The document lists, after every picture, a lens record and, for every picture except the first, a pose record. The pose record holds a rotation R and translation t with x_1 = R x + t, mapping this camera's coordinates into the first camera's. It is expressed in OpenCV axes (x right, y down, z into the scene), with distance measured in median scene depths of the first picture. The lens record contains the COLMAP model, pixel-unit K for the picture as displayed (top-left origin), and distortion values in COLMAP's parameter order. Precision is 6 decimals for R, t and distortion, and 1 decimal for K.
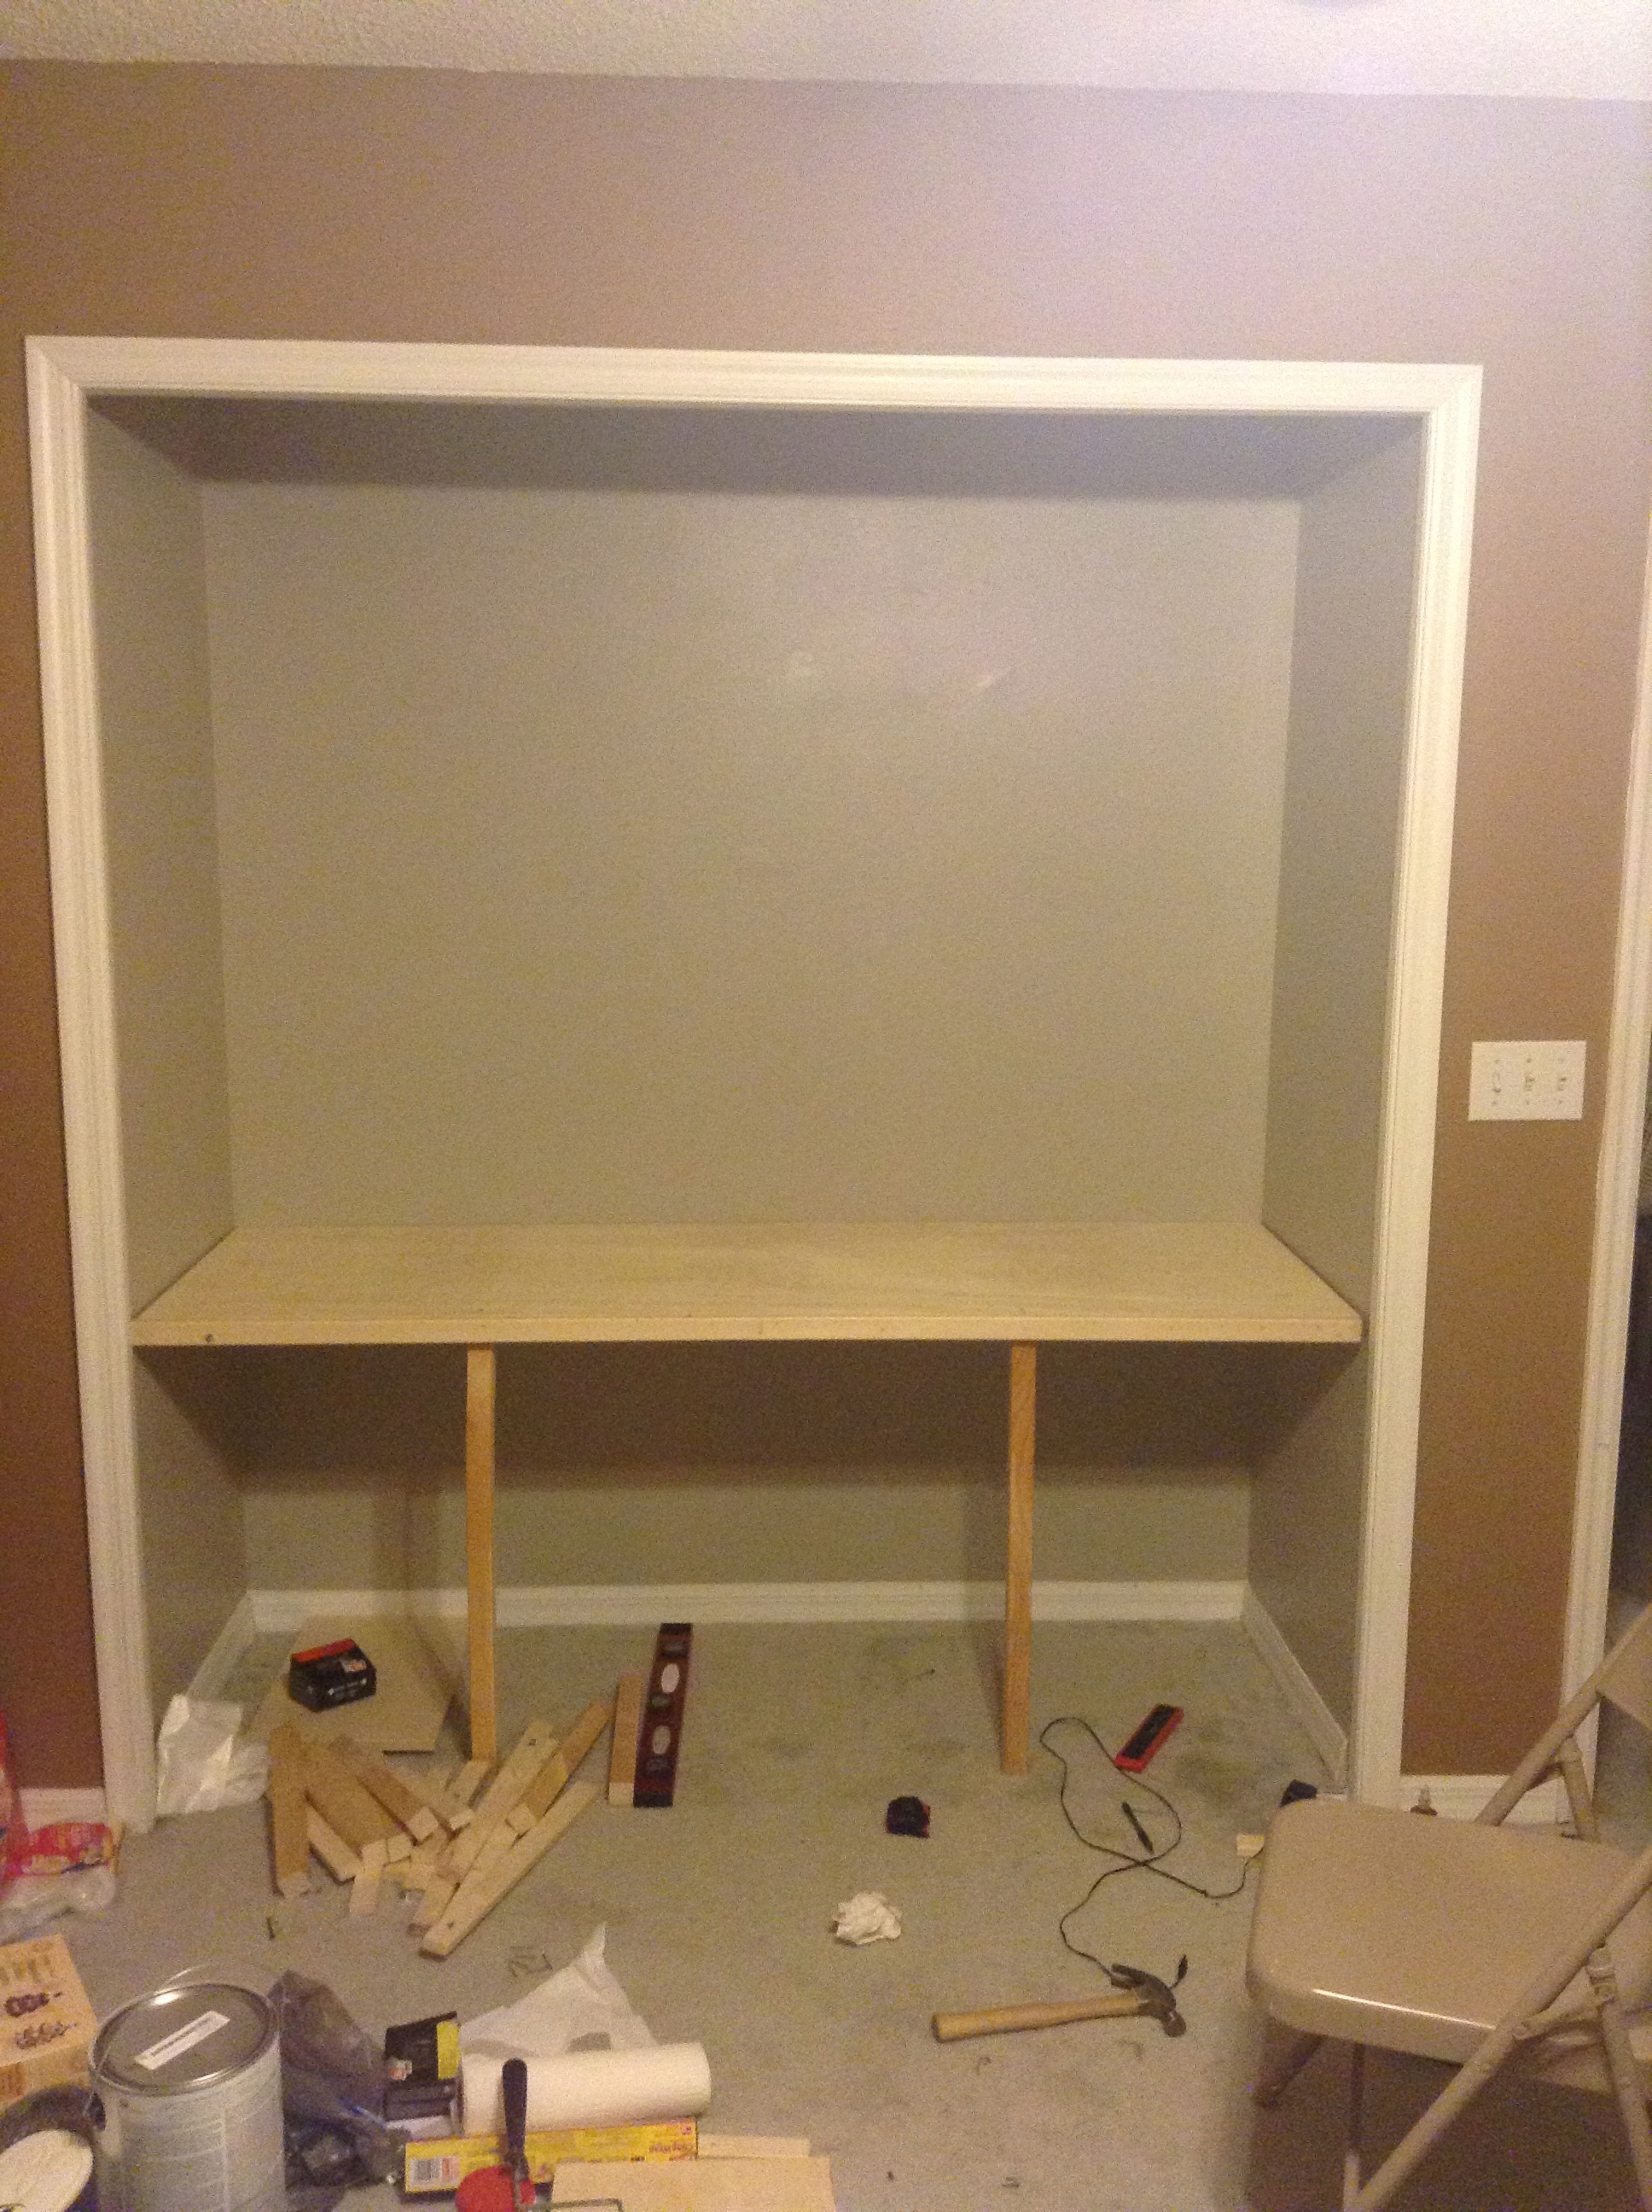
lens RADIAL K [[2047.1, 0, 820.9], [0, 2047.1, 1092.8], [0, 0, 1]] dist [0.020519, 0.000000]
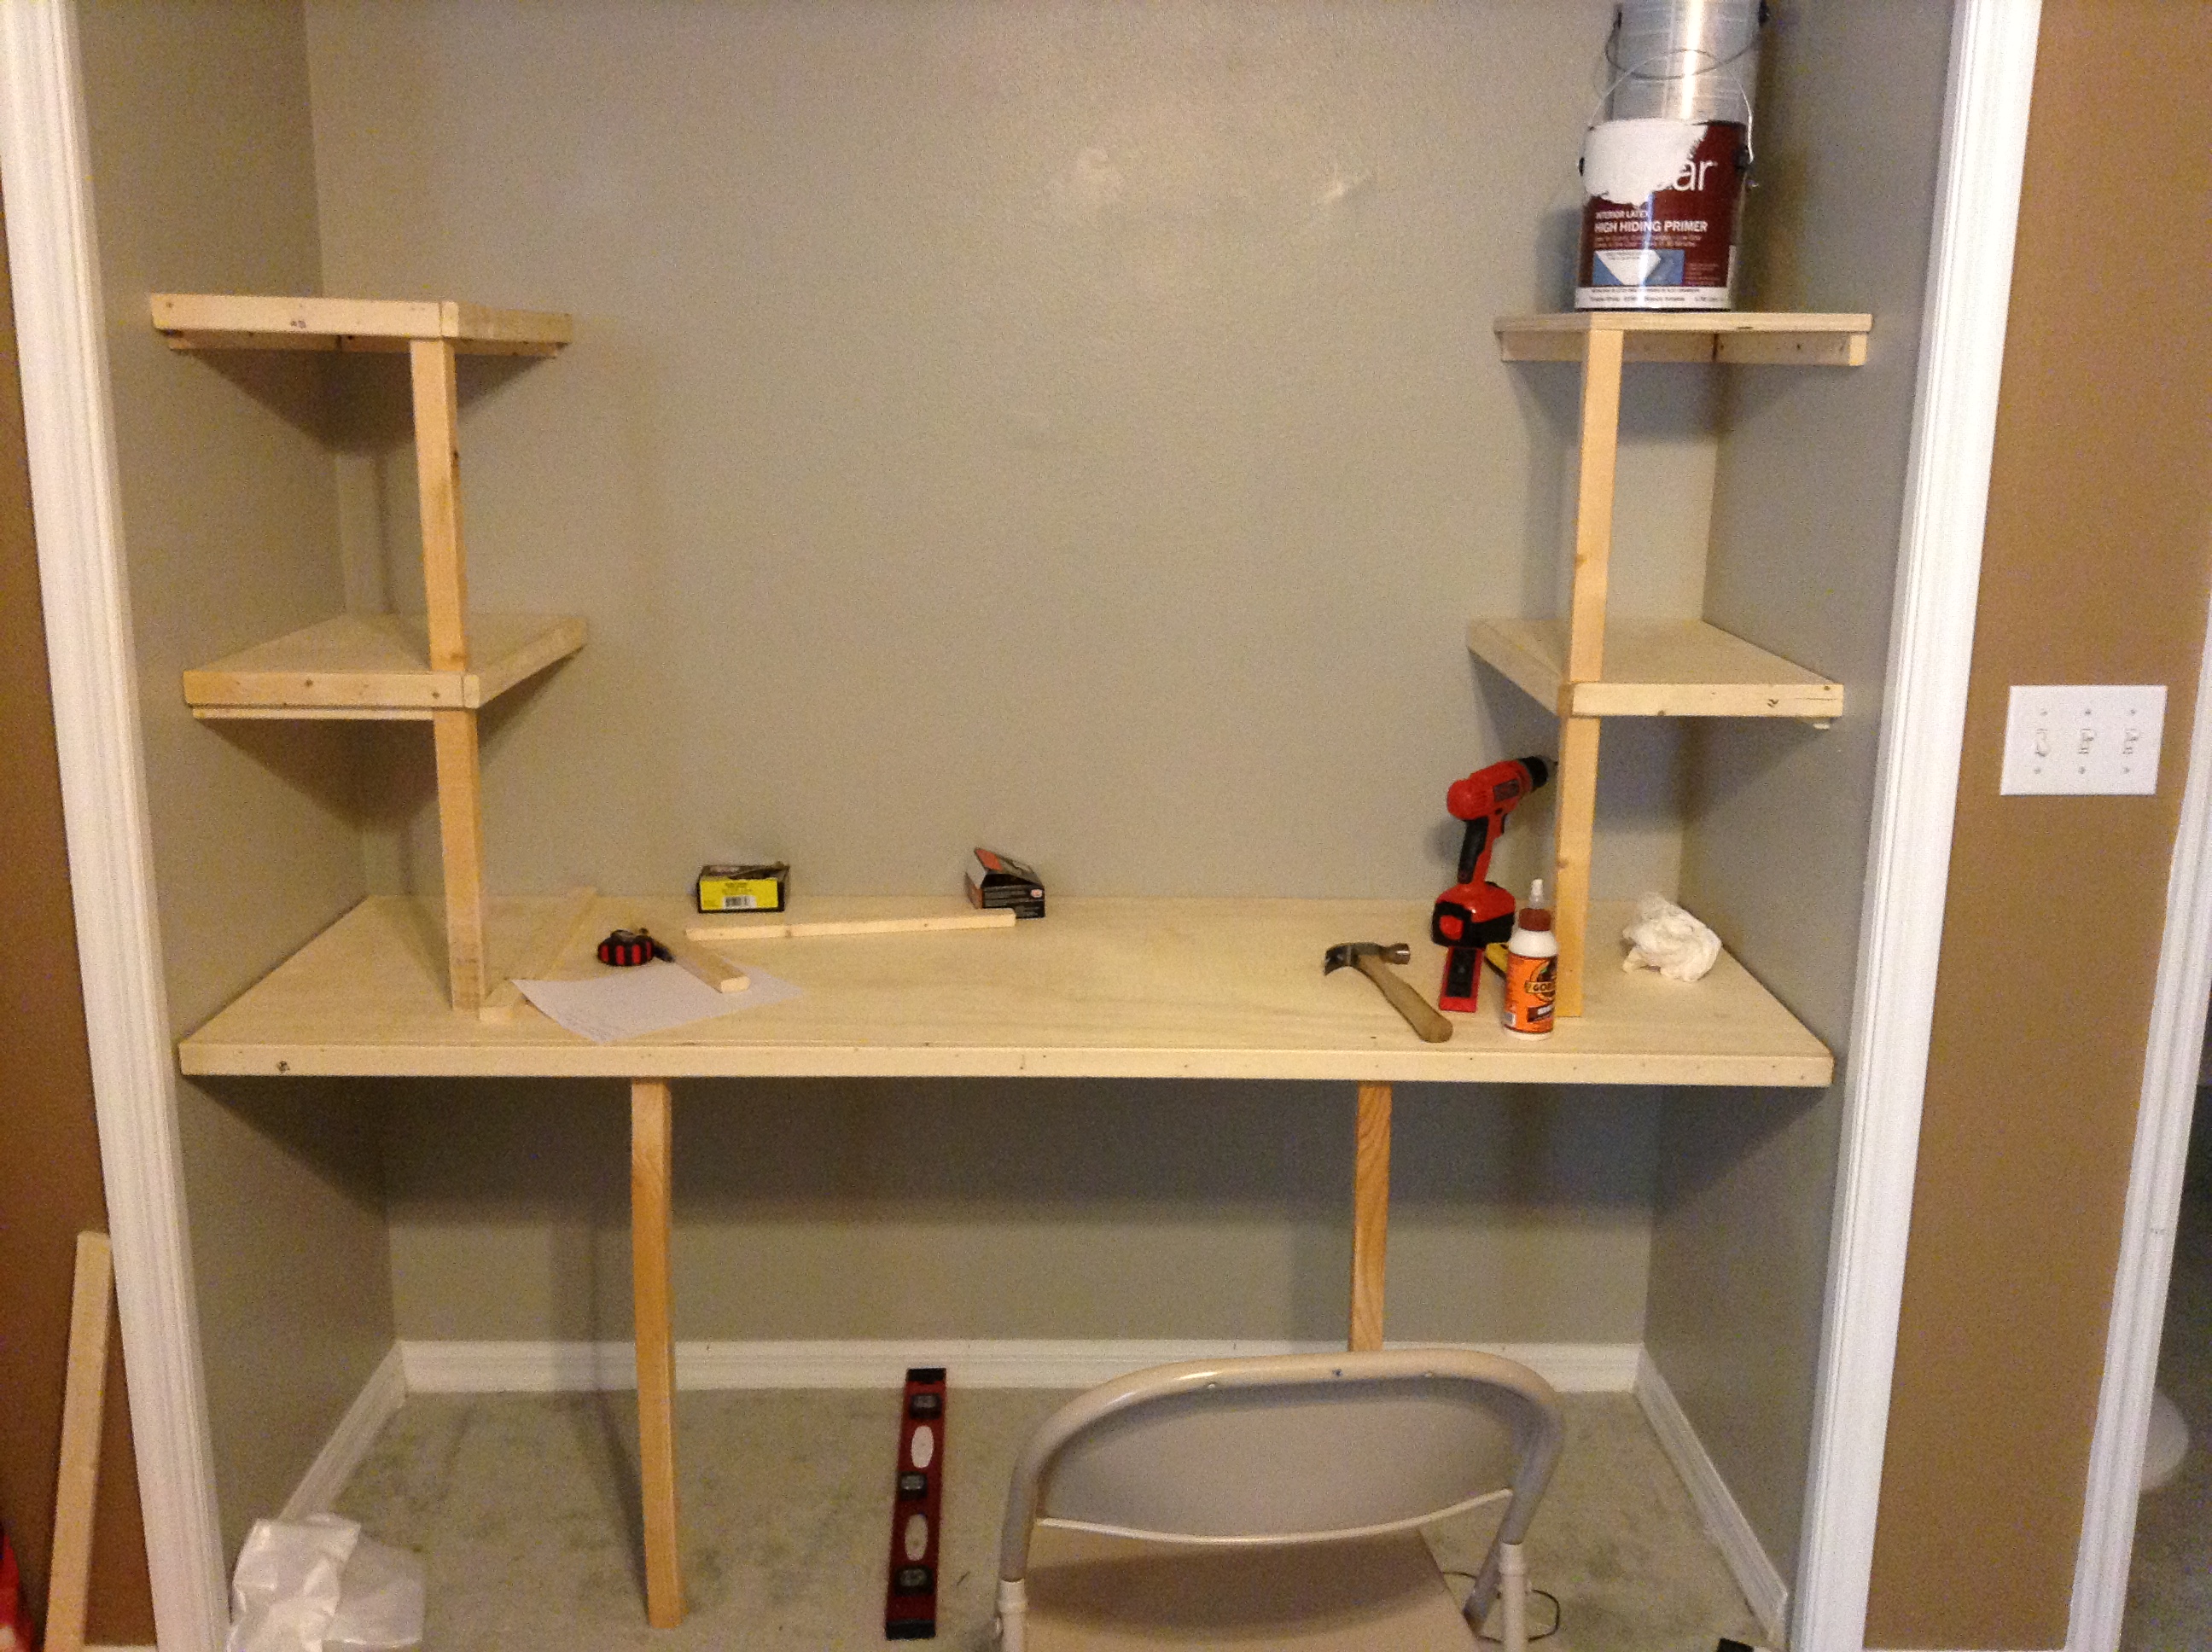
lens RADIAL K [[2047.1, 0, 1115.5], [0, 2047.1, 807.3], [0, 0, 1]] dist [0.020519, 0.000000]
pose [[0.999829, 0.010545, -0.015175, 0.014683], [-0.009575, 0.997992, 0.062604, -0.023586], [0.015805, -0.062448, 0.997923, 0.259958]]
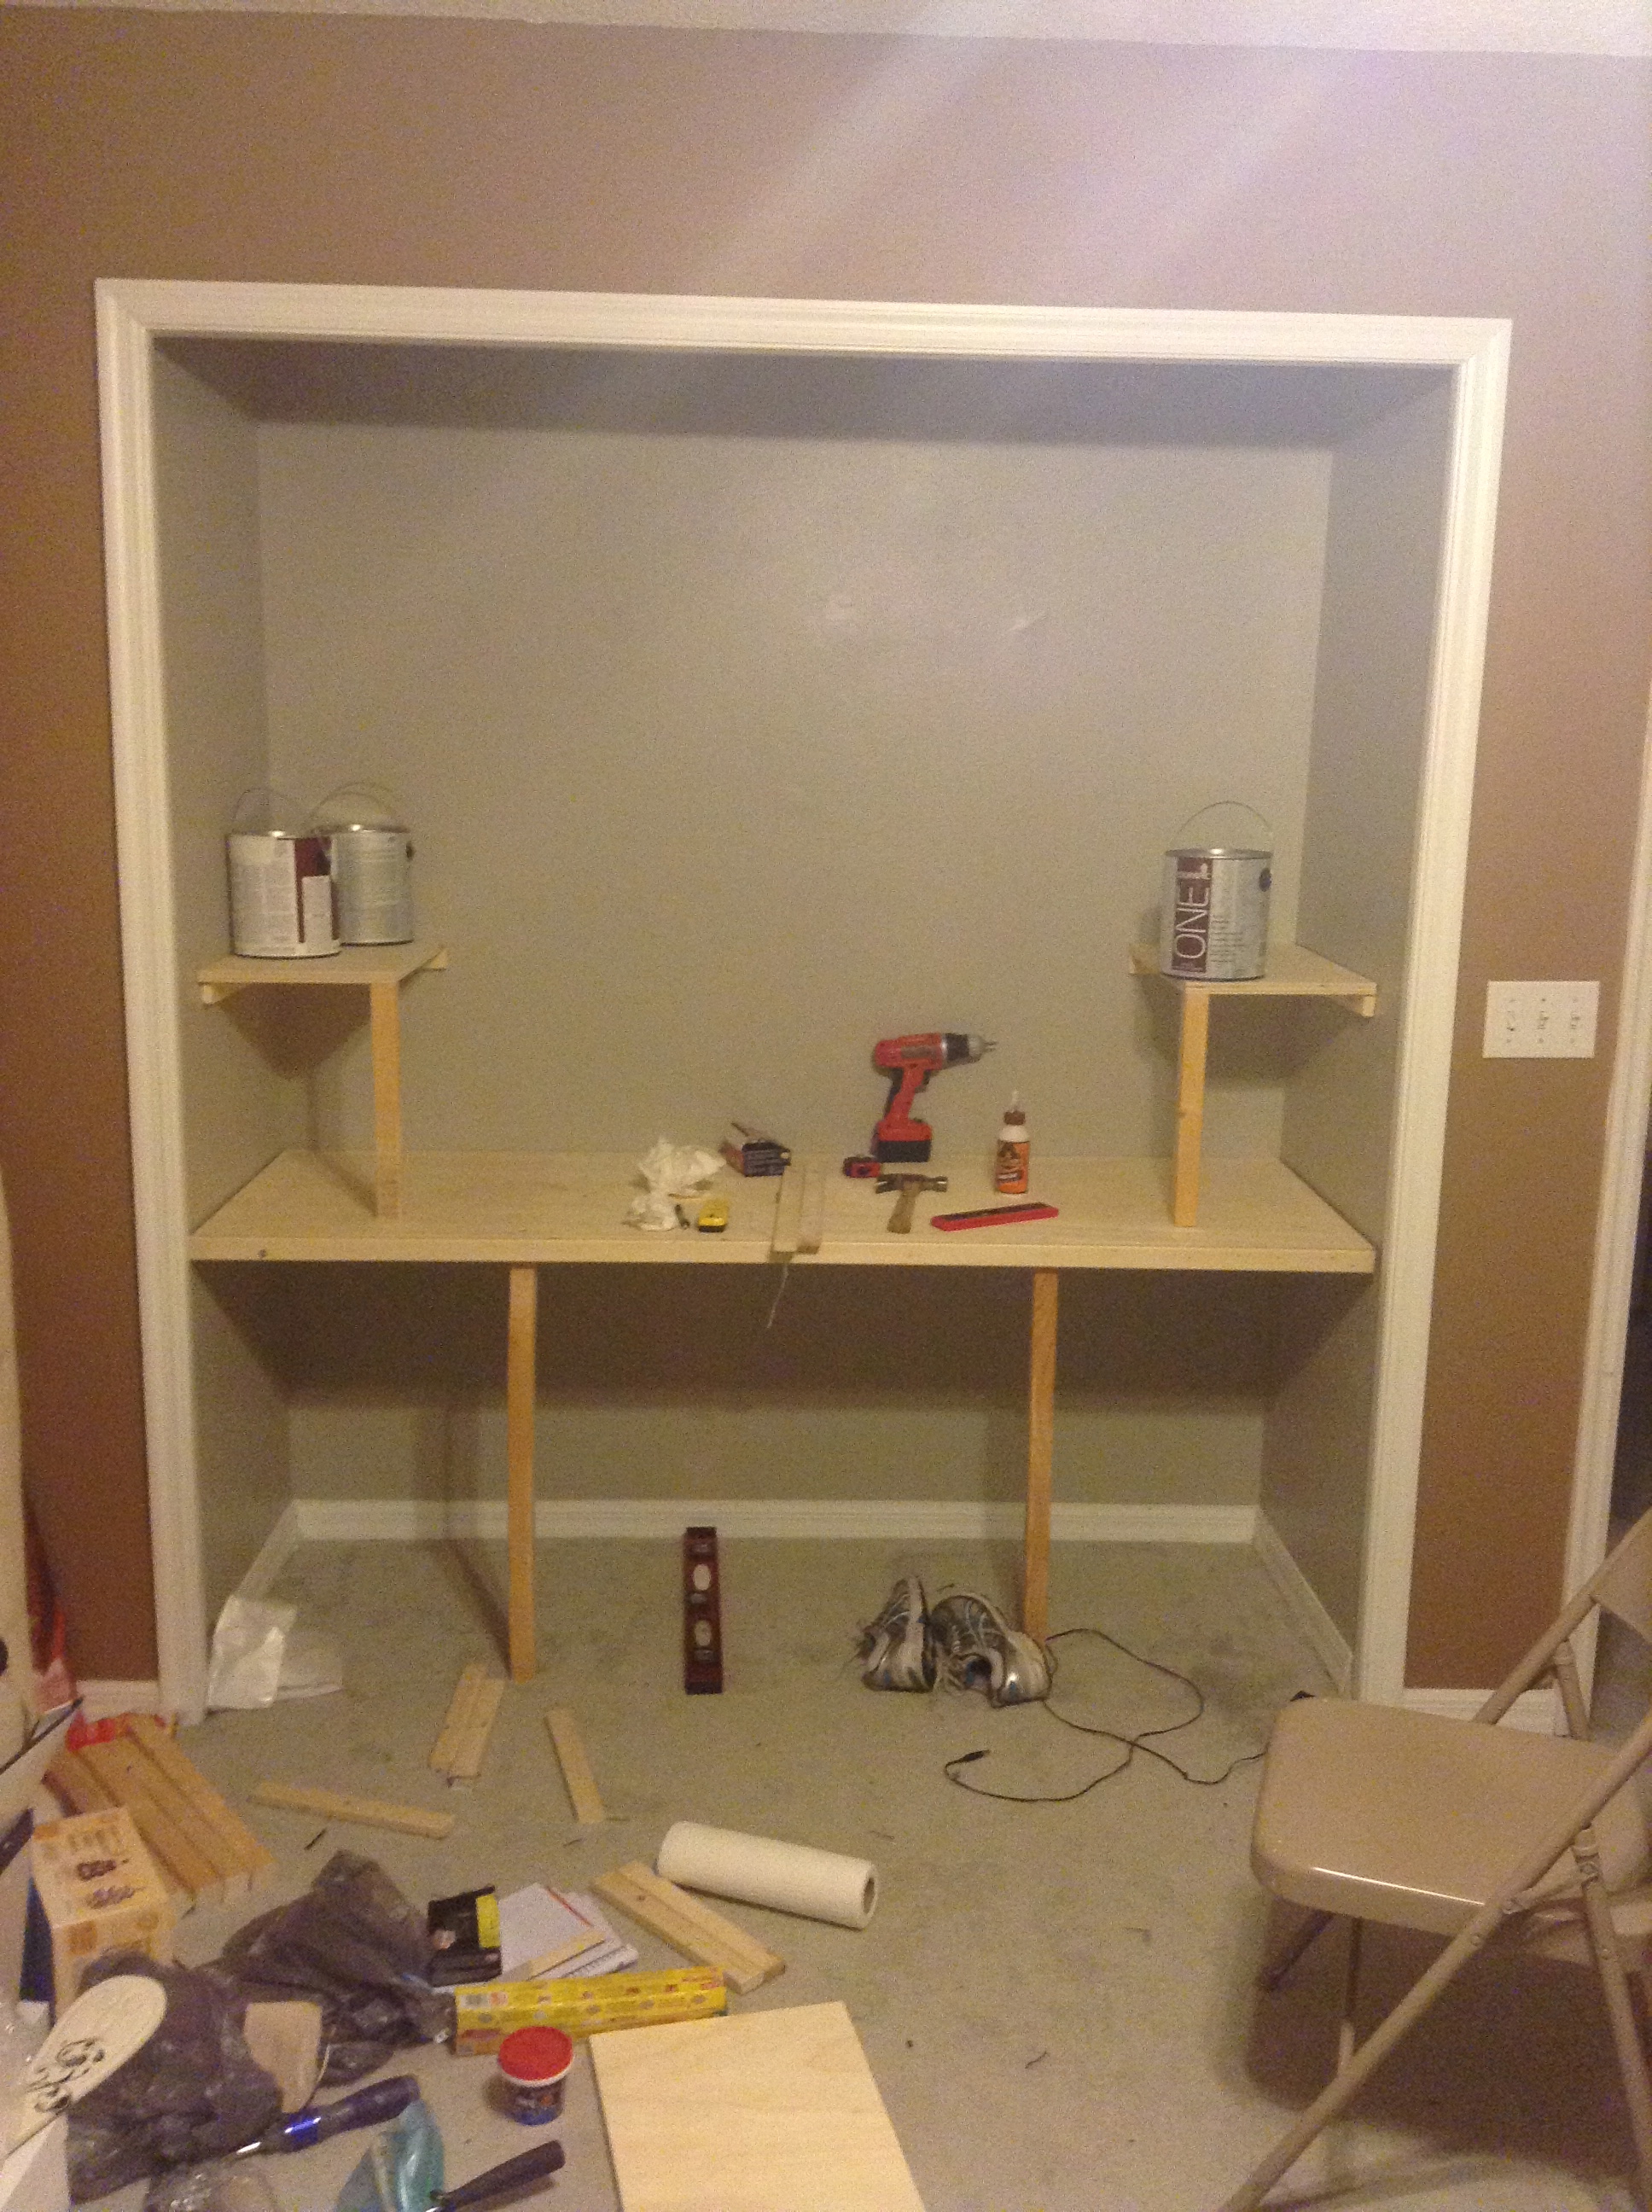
lens RADIAL K [[2047.1, 0, 812.3], [0, 2047.1, 1100.3], [0, 0, 1]] dist [0.020519, 0.000000]
pose [[0.999813, 0.012961, -0.014344, -0.005622], [-0.012591, 0.999592, 0.025624, 0.012153], [0.014670, -0.025439, 0.999569, -0.034099]]
